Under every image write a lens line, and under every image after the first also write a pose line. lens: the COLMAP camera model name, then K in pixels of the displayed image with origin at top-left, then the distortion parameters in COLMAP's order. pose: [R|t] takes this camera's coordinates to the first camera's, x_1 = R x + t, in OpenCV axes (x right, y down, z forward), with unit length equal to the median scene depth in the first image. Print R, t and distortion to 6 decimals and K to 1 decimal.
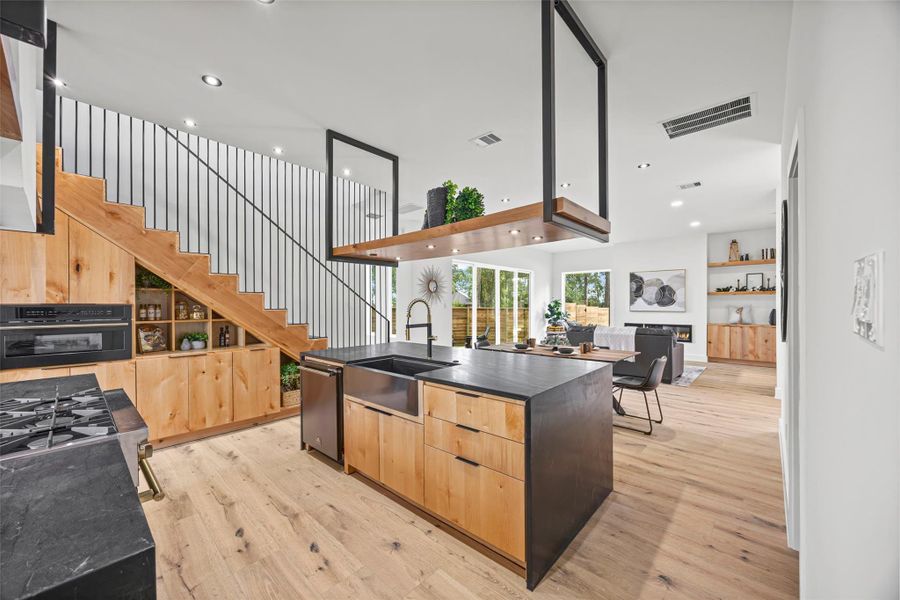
lens RADIAL K [[344.5, 0, 446.6], [0, 344.5, 309.4], [0, 0, 1]] dist [-0.004897, 0.001007]
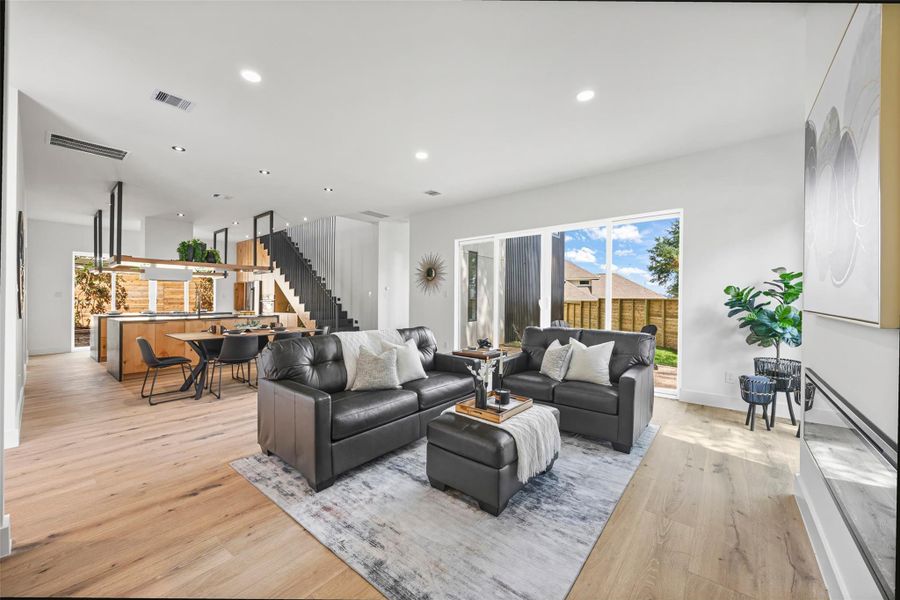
lens RADIAL K [[344.5, 0, 443.0], [0, 344.5, 298.4], [0, 0, 1]] dist [-0.004897, 0.001007]
pose [[0.056390, 0.003121, -0.998404, 1.778918], [-0.011686, 0.999929, 0.002465, -0.004744], [0.998340, 0.011528, 0.056423, 1.896214]]
